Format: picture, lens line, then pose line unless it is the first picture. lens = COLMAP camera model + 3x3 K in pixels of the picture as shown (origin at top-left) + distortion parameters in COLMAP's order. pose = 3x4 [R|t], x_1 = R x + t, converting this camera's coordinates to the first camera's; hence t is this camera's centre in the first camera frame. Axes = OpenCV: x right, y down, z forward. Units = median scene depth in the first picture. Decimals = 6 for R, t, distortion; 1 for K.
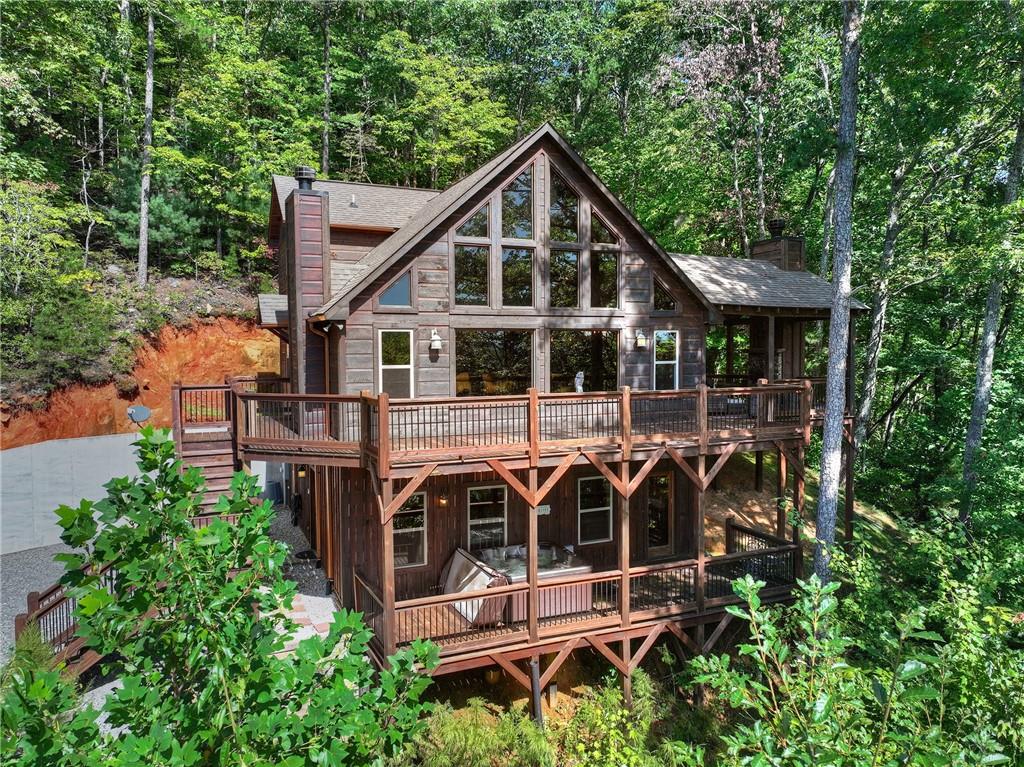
lens RADIAL K [[694.5, 0, 512.1], [0, 694.5, 360.4], [0, 0, 1]] dist [0.002997, 0.001455]
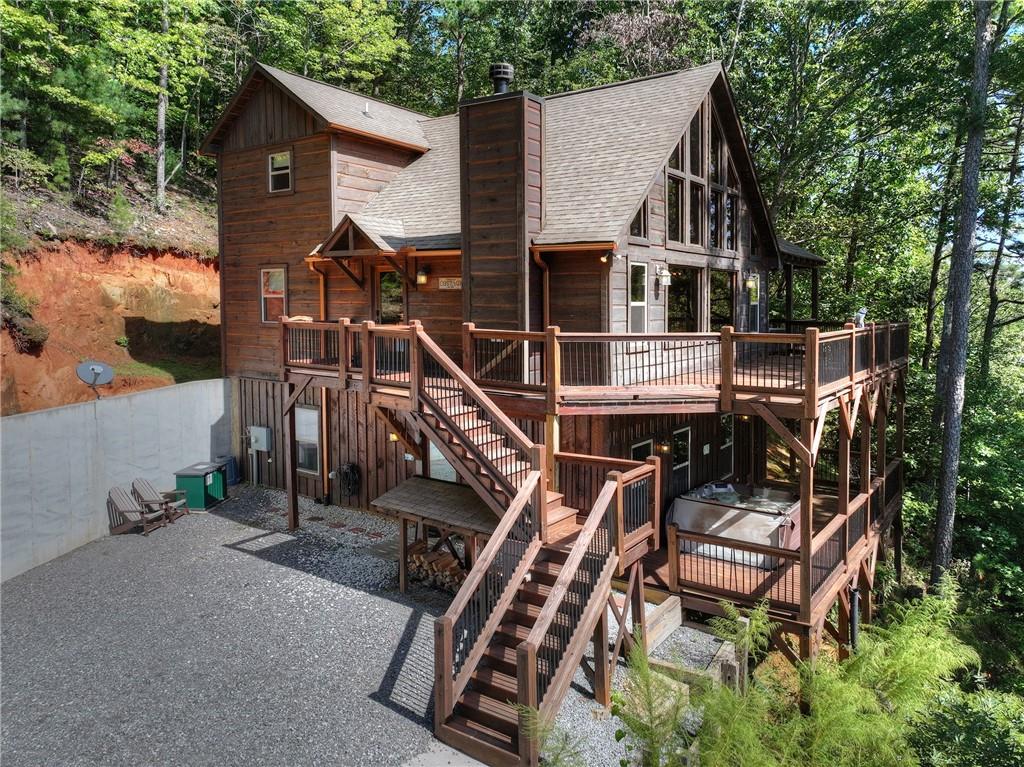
lens RADIAL K [[718.3, 0, 462.9], [0, 718.3, 306.0], [0, 0, 1]] dist [0.000793, 0.001924]
pose [[0.878278, 0.005629, 0.478118, -0.774176], [-0.001294, 0.999955, -0.009397, 0.019998], [-0.478149, 0.007635, 0.878246, 0.267515]]
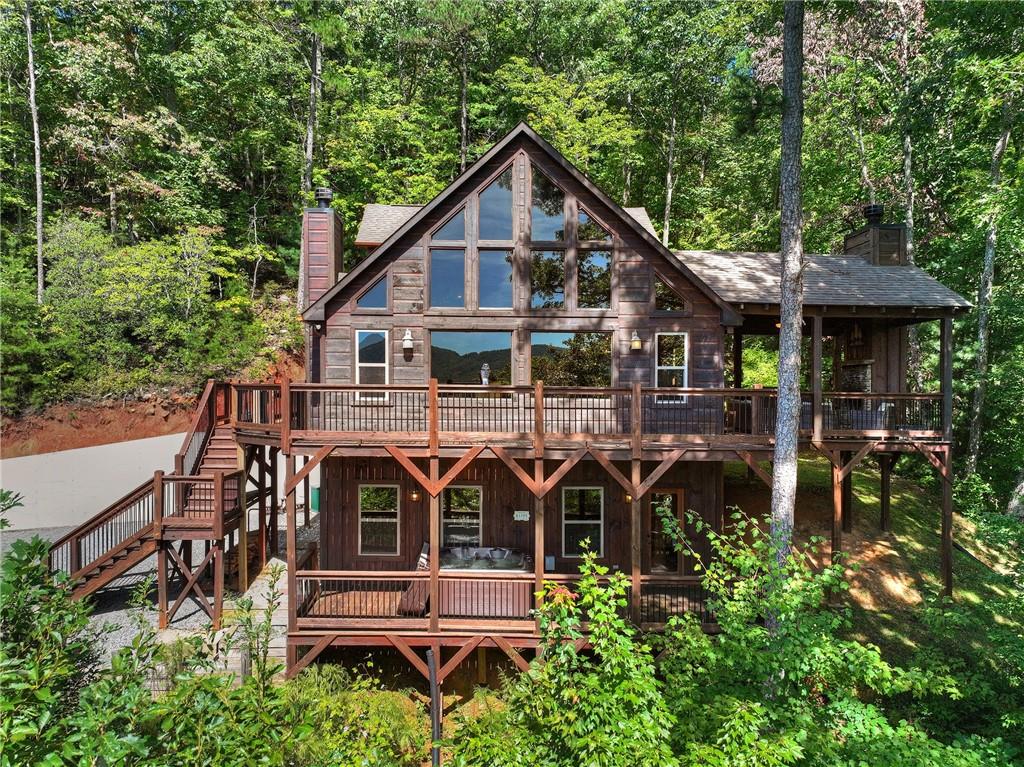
lens RADIAL K [[717.5, 0, 512.0], [0, 717.5, 383.5], [0, 0, 1]] dist [0.004538, 0.004330]
pose [[0.920315, 0.011732, -0.391002, 0.439563], [-0.023103, 0.999435, -0.024391, 0.056642], [0.390495, 0.031481, 0.920066, 0.063825]]
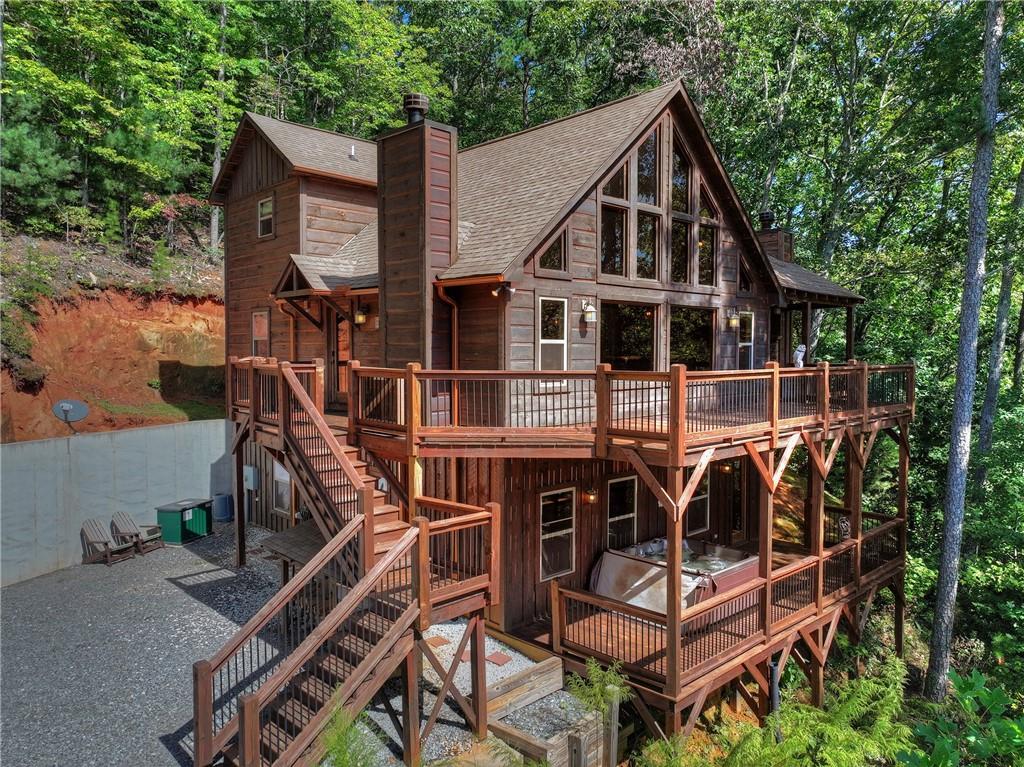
lens RADIAL K [[703.8, 0, 484.7], [0, 703.8, 357.6], [0, 0, 1]] dist [0.008142, 0.005465]
pose [[0.945015, 0.004751, 0.326992, -0.498729], [-0.002539, 0.999971, -0.007193, 0.033219], [-0.327016, 0.005967, 0.945000, 0.200608]]
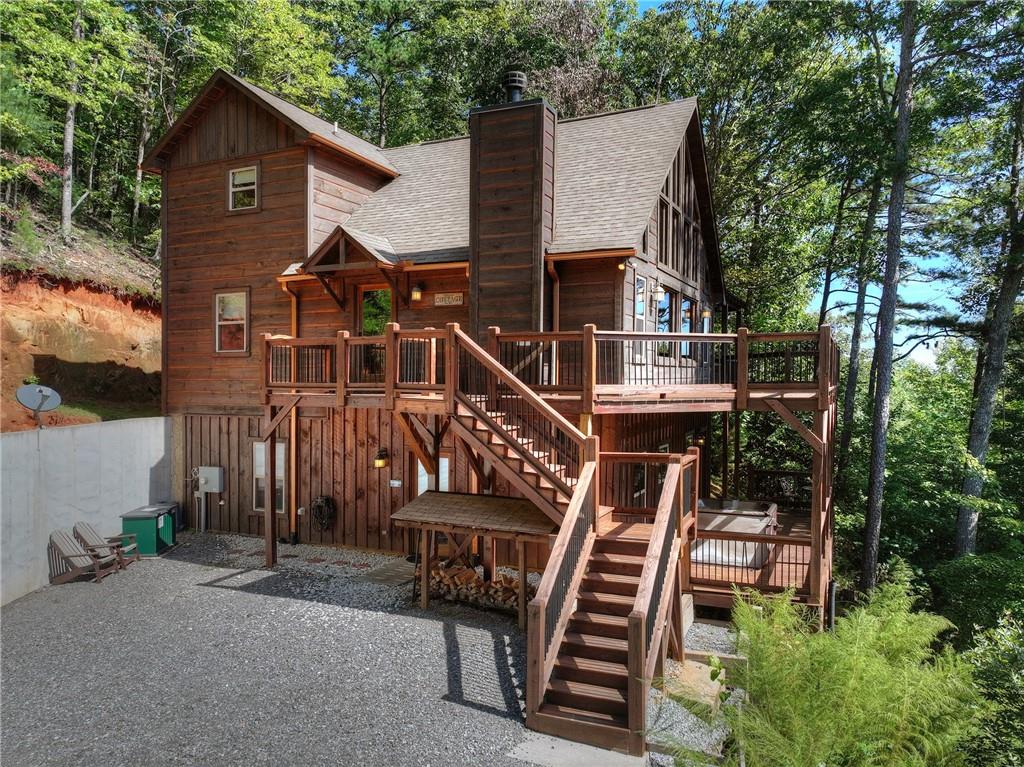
lens RADIAL K [[712.5, 0, 488.8], [0, 712.5, 364.1], [0, 0, 1]] dist [0.003020, 0.004513]
pose [[0.761669, 0.015823, 0.647773, -0.894507], [0.005298, 0.999516, -0.030645, 0.095841], [-0.647945, 0.026773, 0.761217, 0.378291]]
